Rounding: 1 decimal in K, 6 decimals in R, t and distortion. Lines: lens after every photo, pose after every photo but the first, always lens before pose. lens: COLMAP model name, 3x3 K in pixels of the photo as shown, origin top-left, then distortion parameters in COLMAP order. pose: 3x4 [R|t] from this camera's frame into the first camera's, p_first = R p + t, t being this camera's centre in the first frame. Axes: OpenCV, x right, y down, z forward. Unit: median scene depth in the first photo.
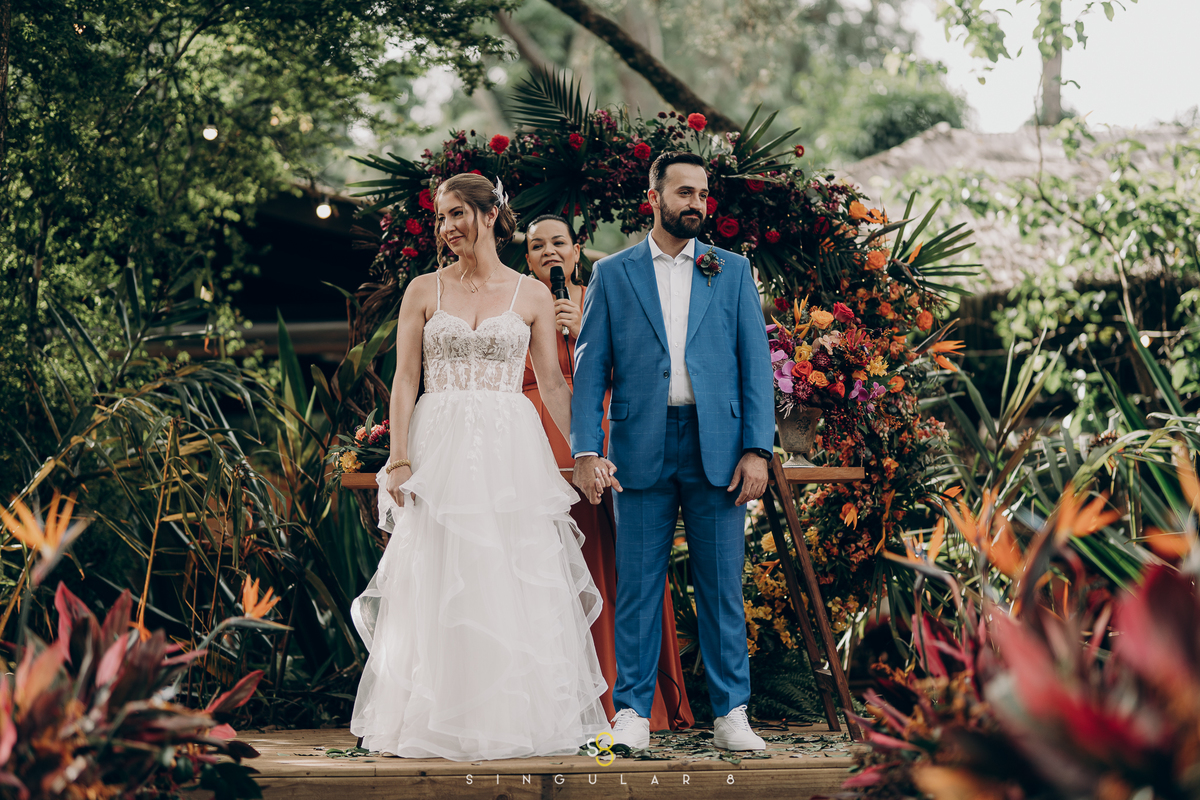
lens RADIAL K [[2794.1, 0, 598.7], [0, 2794.1, 399.1], [0, 0, 1]] dist [-0.015749, 0.000000]
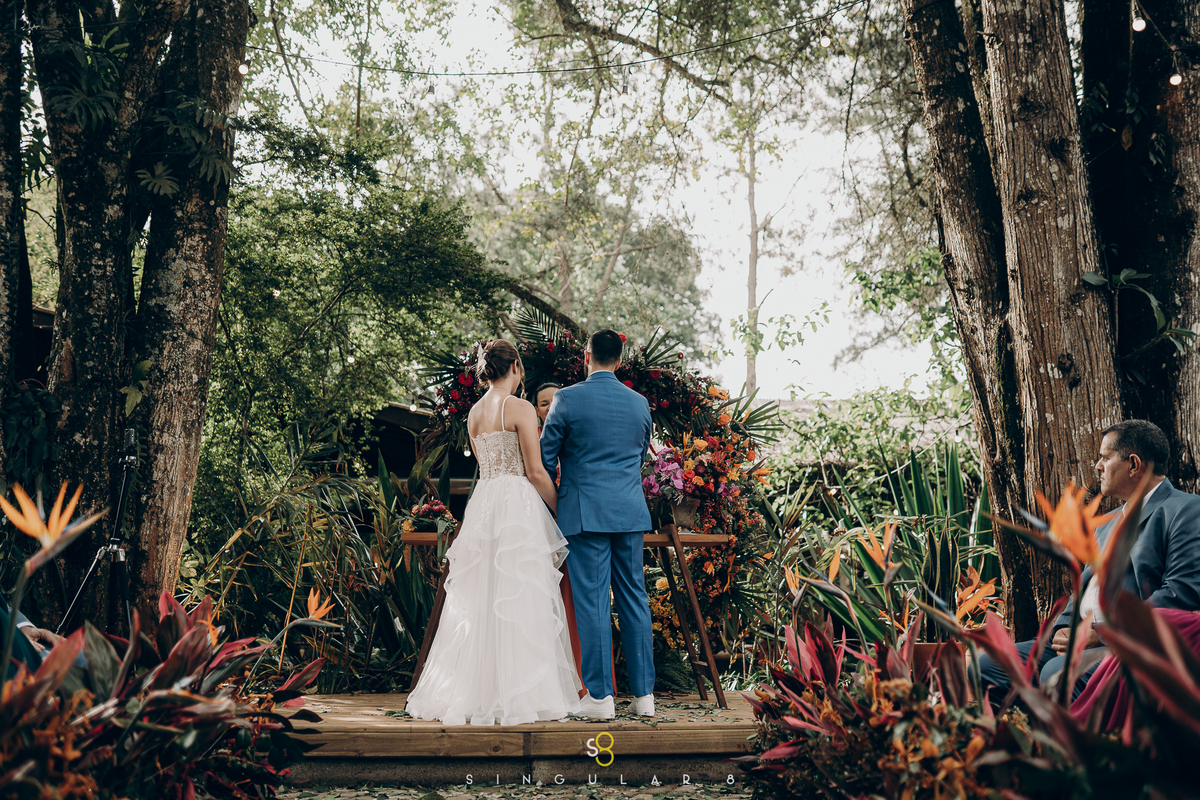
lens RADIAL K [[1155.4, 0, 604.1], [0, 1155.4, 398.5], [0, 0, 1]] dist [-0.063079, 0.000000]
pose [[0.998698, 0.021973, 0.046043, -0.007832], [-0.016135, 0.992209, -0.123532, 0.026648], [-0.048399, 0.122628, 0.991272, 0.297704]]
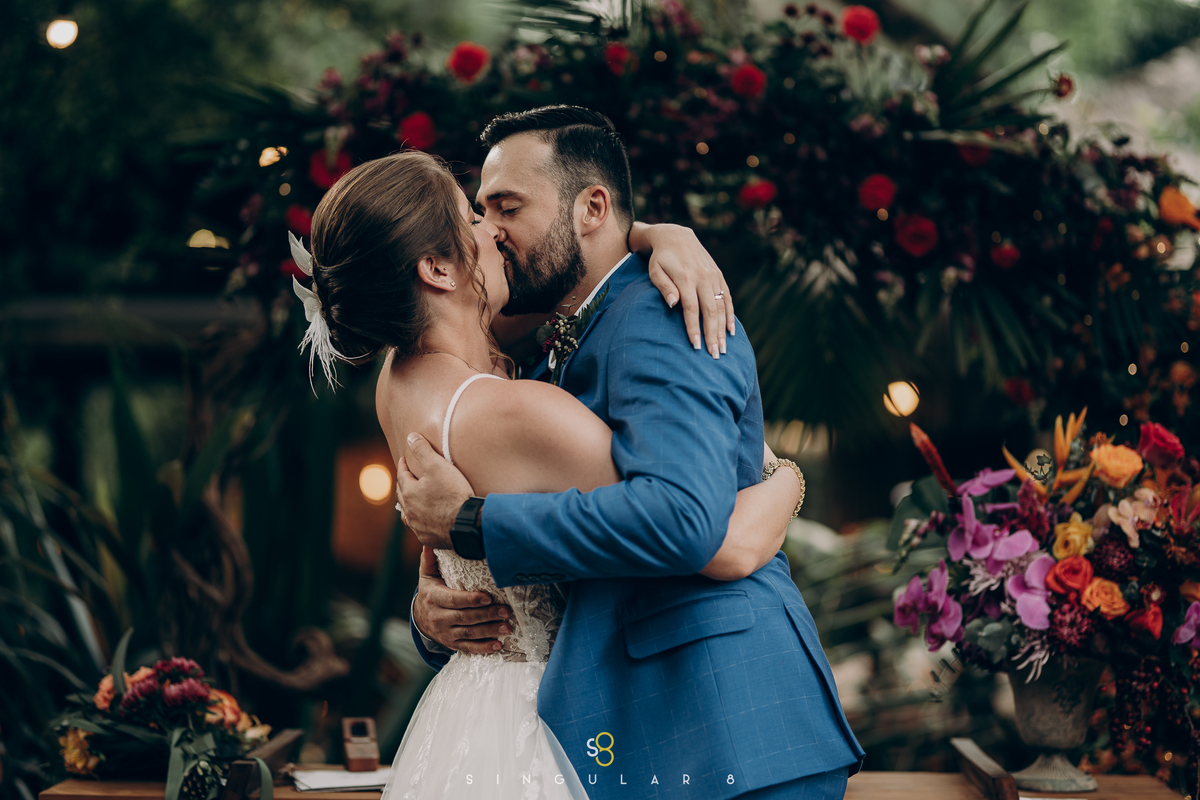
lens RADIAL K [[2794.1, 0, 605.6], [0, 2794.1, 399.5], [0, 0, 1]] dist [-0.015749, 0.000000]
pose [[0.997485, 0.024759, -0.066408, 0.024617], [-0.022511, 0.999155, 0.034391, -0.048313], [0.067204, -0.032810, 0.997200, 0.494813]]
